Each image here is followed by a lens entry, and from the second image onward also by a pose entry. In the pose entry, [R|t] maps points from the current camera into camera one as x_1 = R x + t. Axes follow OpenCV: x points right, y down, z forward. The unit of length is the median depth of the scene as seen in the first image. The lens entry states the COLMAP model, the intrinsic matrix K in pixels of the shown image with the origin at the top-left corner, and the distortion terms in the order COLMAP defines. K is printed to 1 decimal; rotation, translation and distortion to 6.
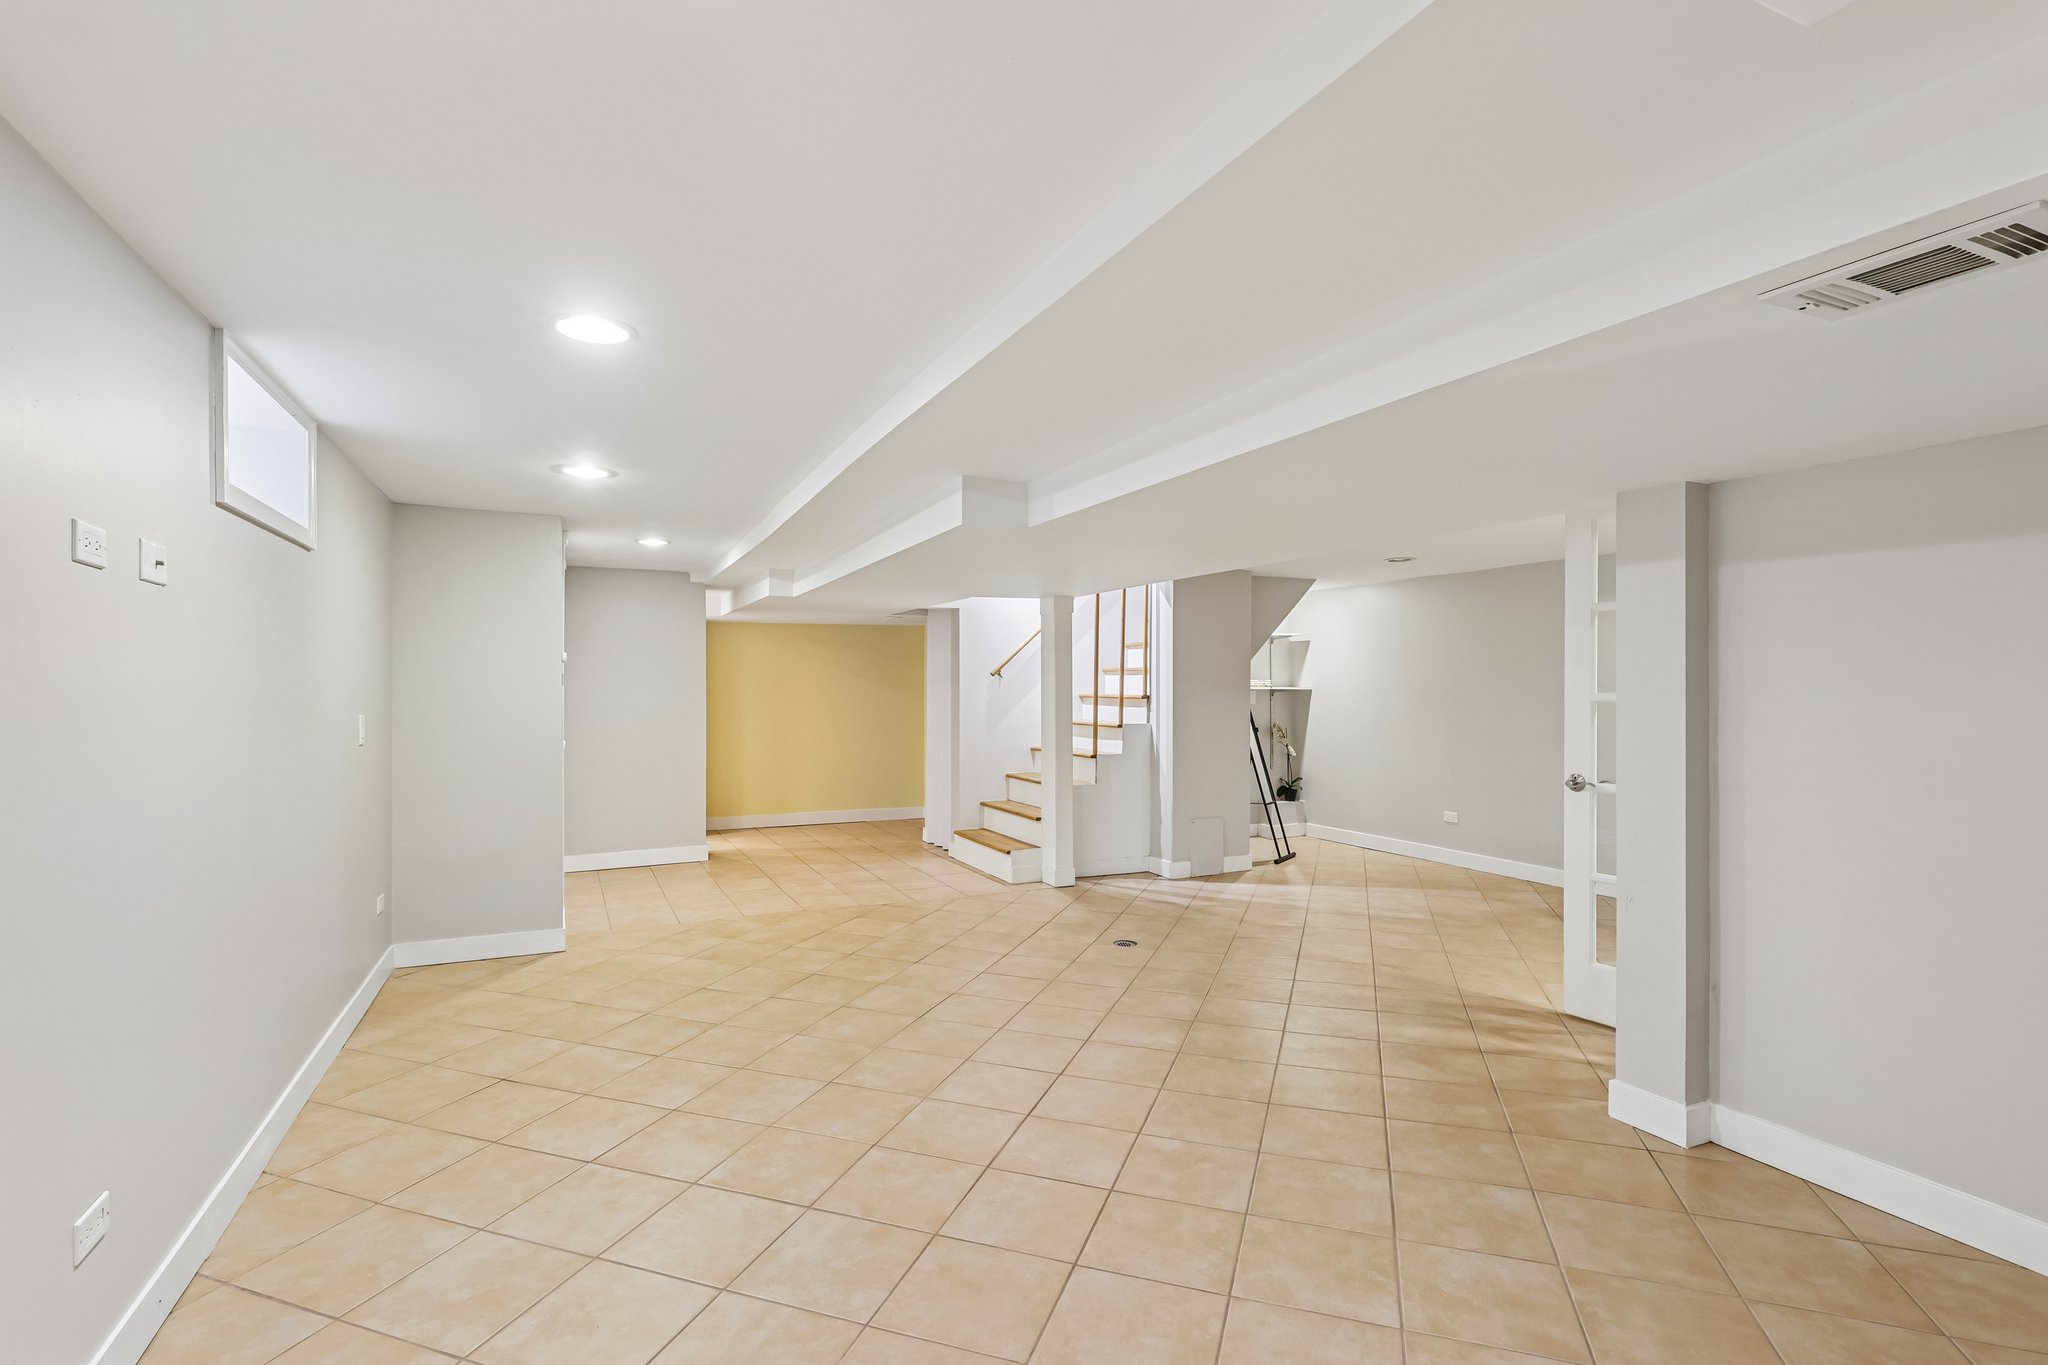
lens RADIAL K [[952.6, 0, 1009.3], [0, 952.6, 685.6], [0, 0, 1]] dist [0.000337, 0.000211]
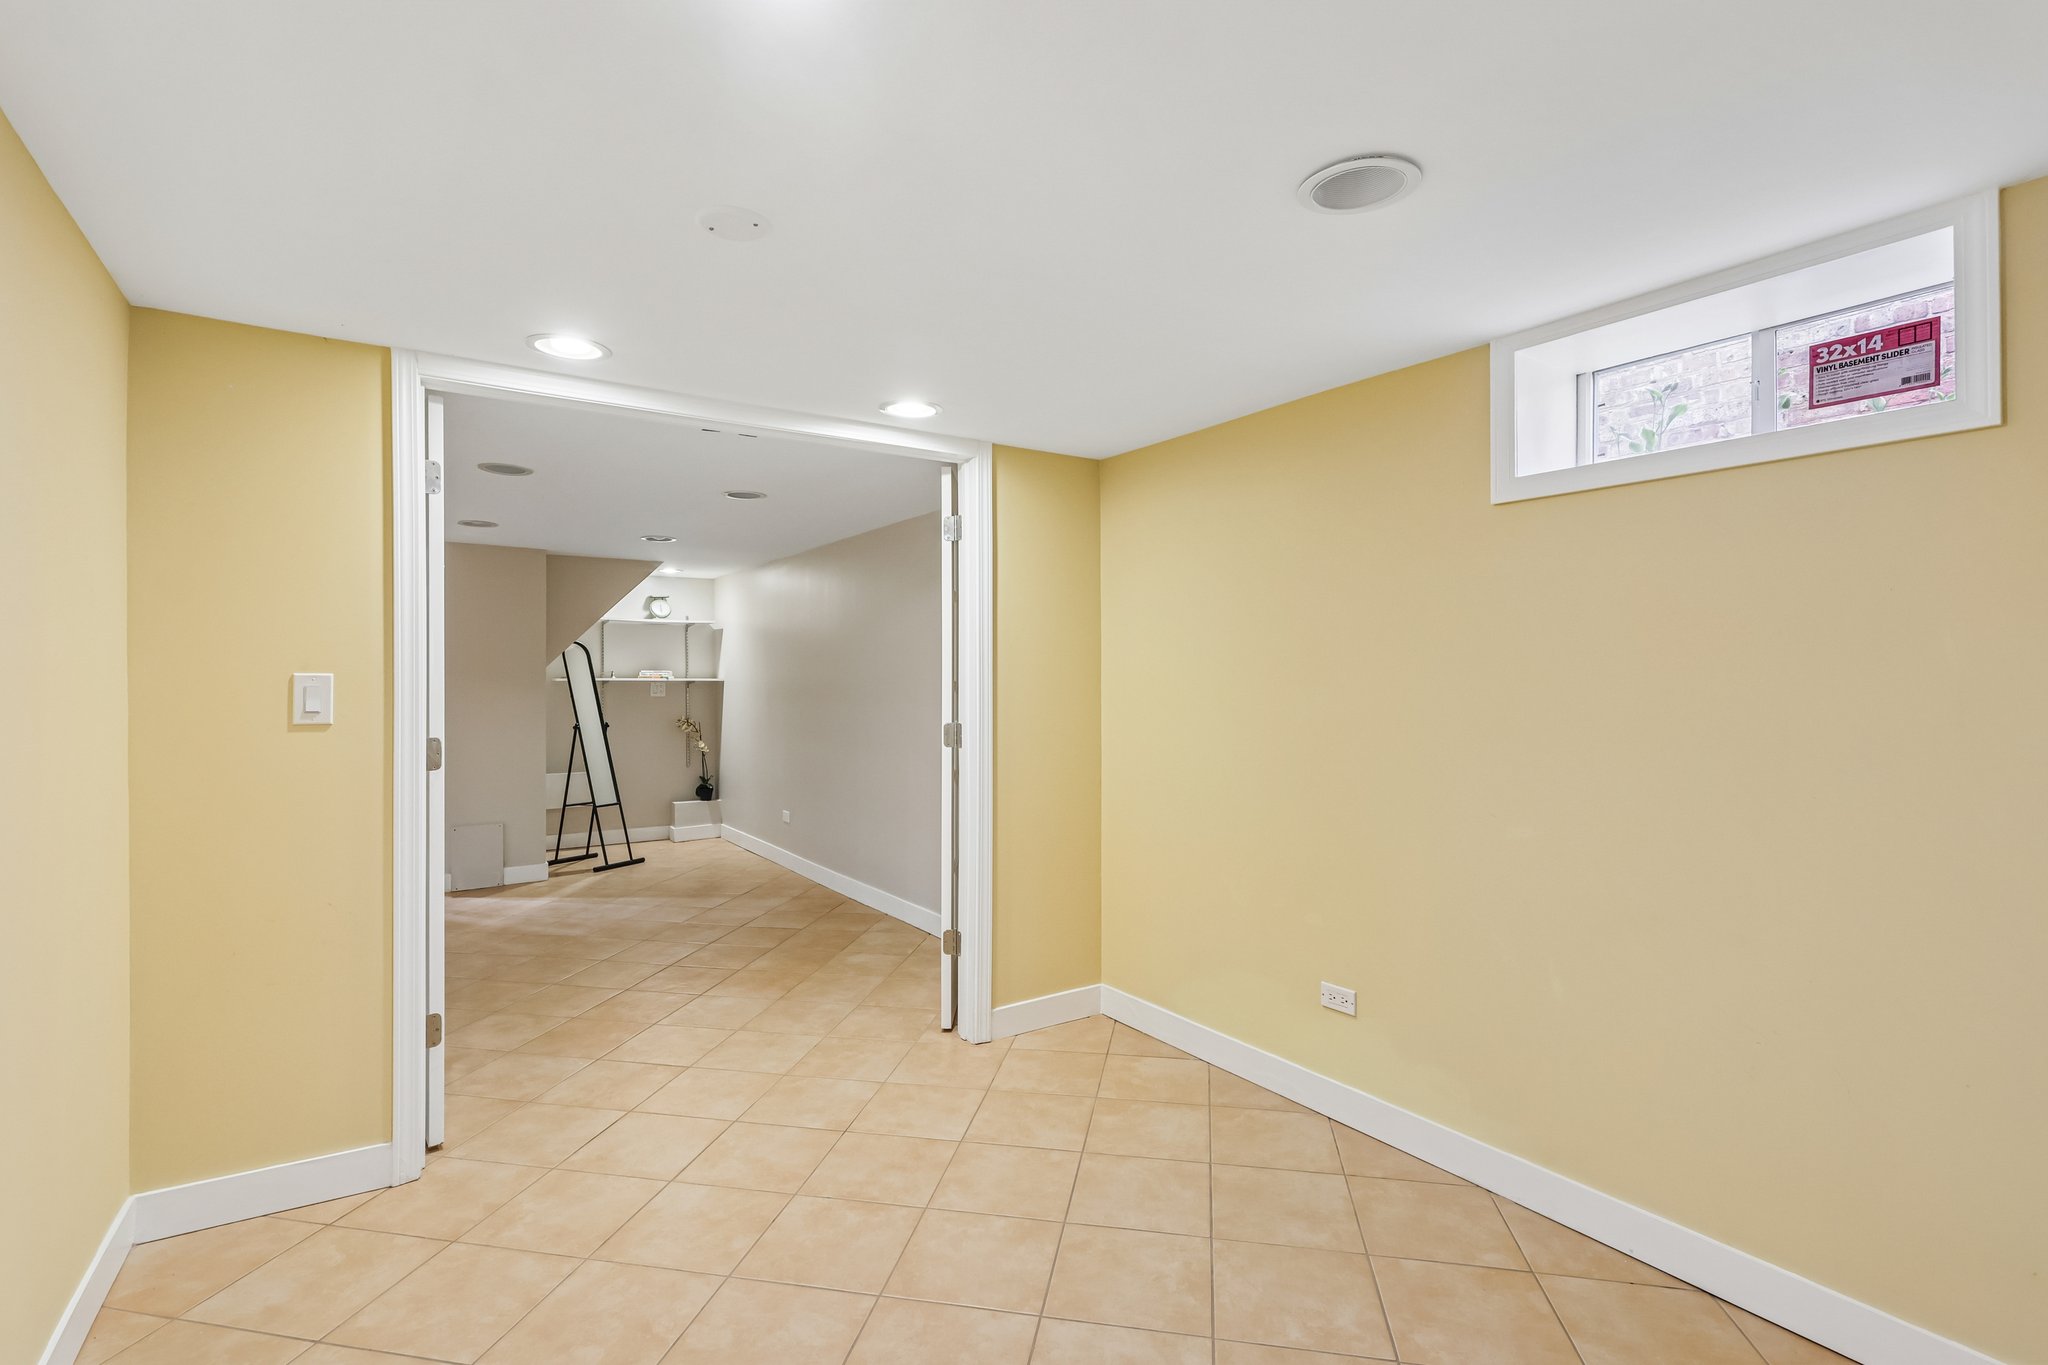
lens RADIAL K [[952.6, 0, 1009.3], [0, 952.6, 685.6], [0, 0, 1]] dist [0.000337, 0.000211]
pose [[0.989757, -0.004595, 0.142687, 0.570605], [0.003687, 0.999971, 0.006628, 0.004300], [-0.142713, -0.006034, 0.989746, 0.042861]]
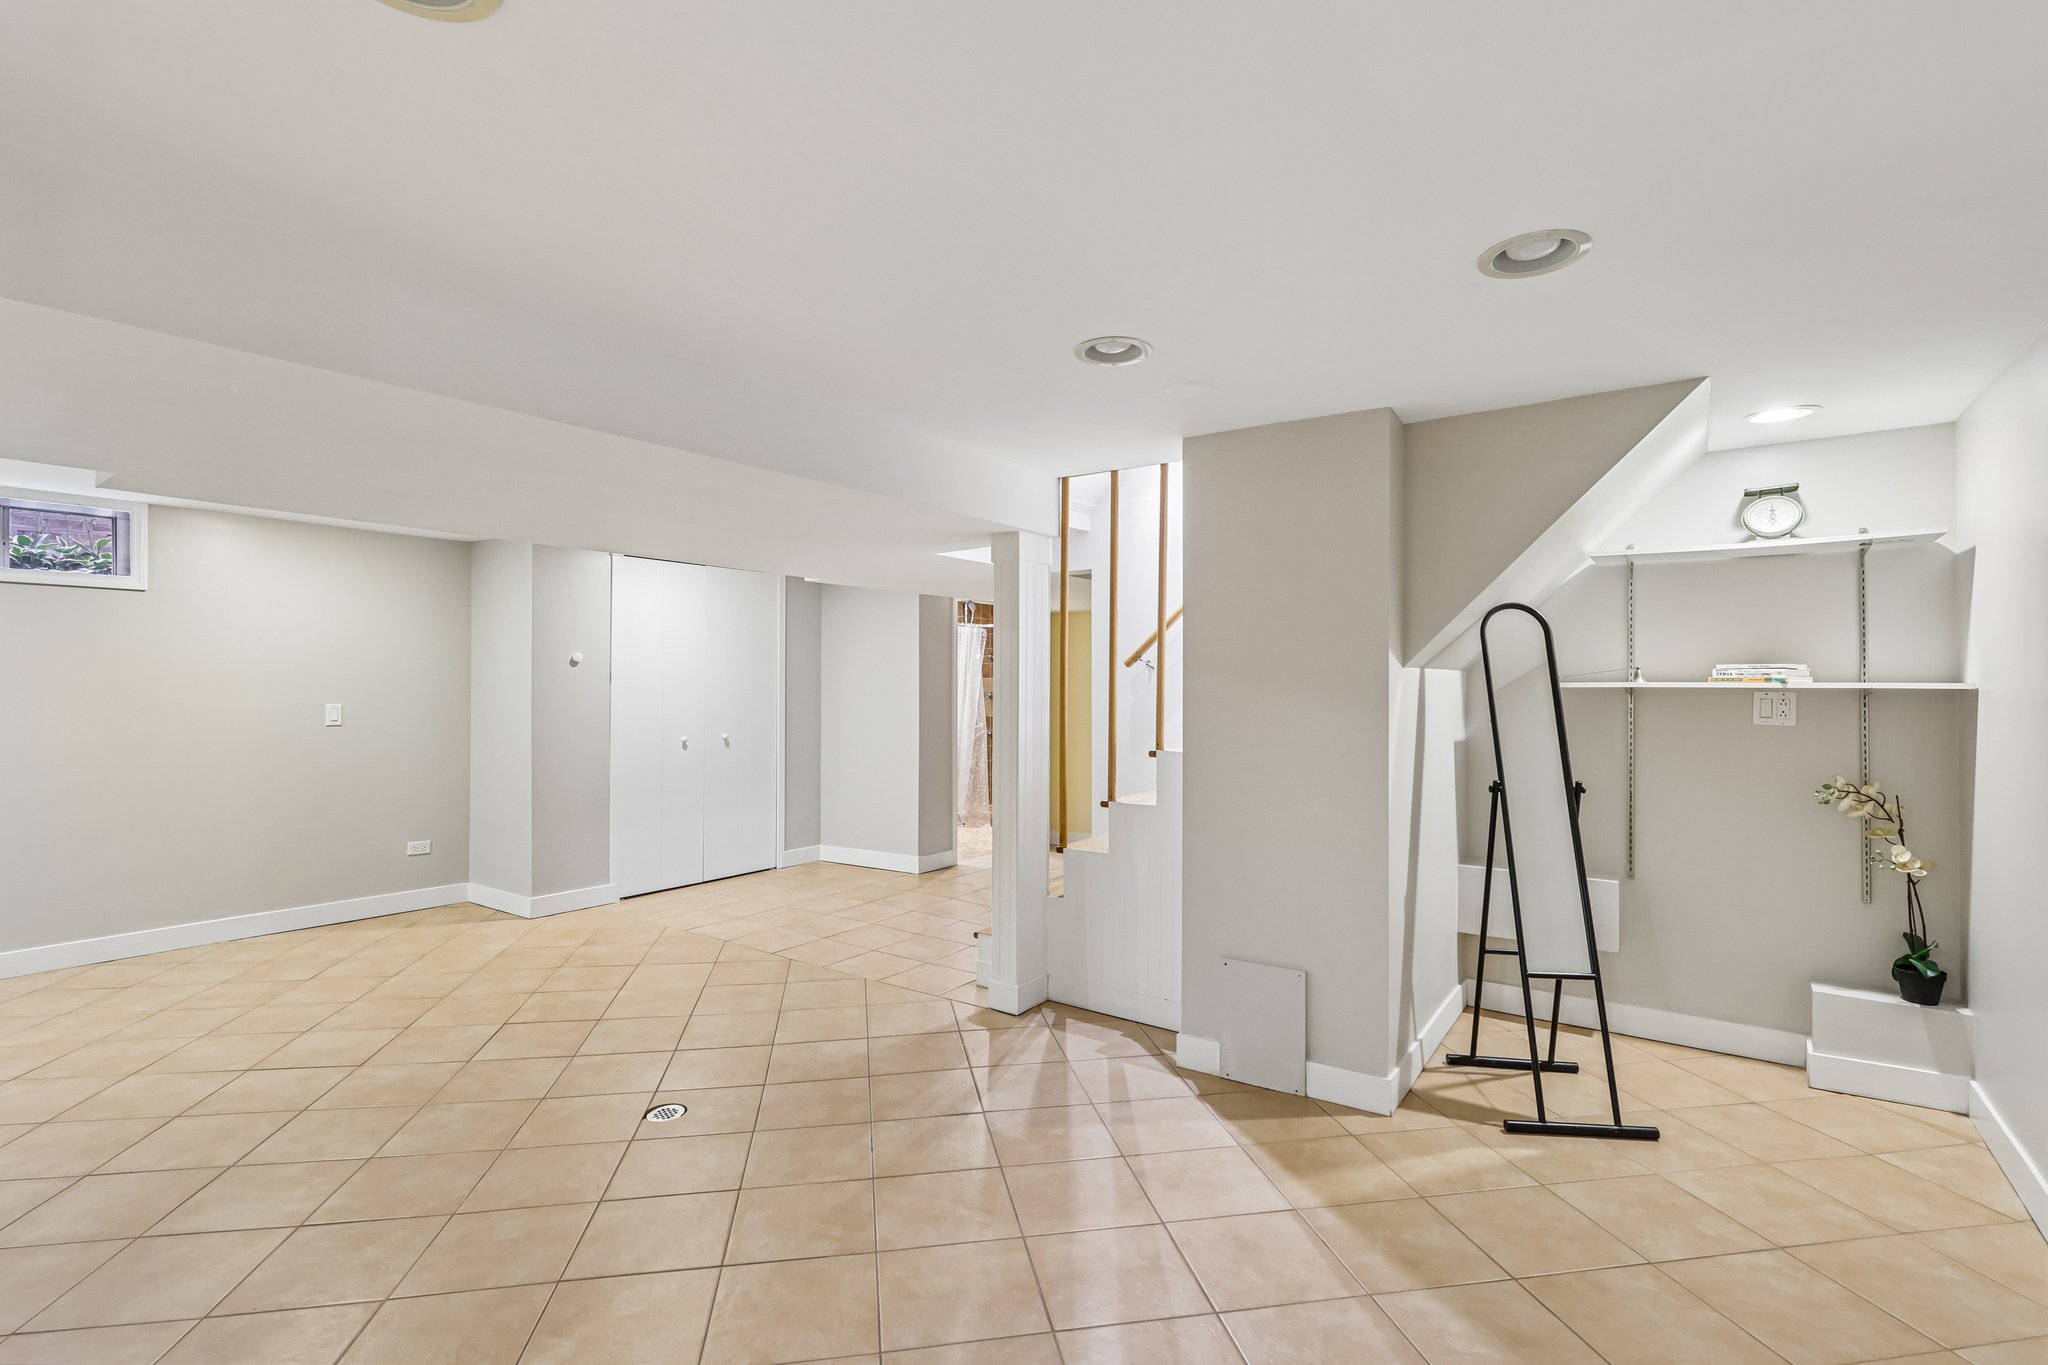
lens RADIAL K [[952.6, 0, 1009.3], [0, 952.6, 685.6], [0, 0, 1]] dist [0.000337, 0.000211]
pose [[0.491039, -0.002707, -0.871133, 0.548915], [-0.001449, 0.999991, -0.003924, 0.005363], [0.871136, 0.003189, 0.491031, 0.658698]]
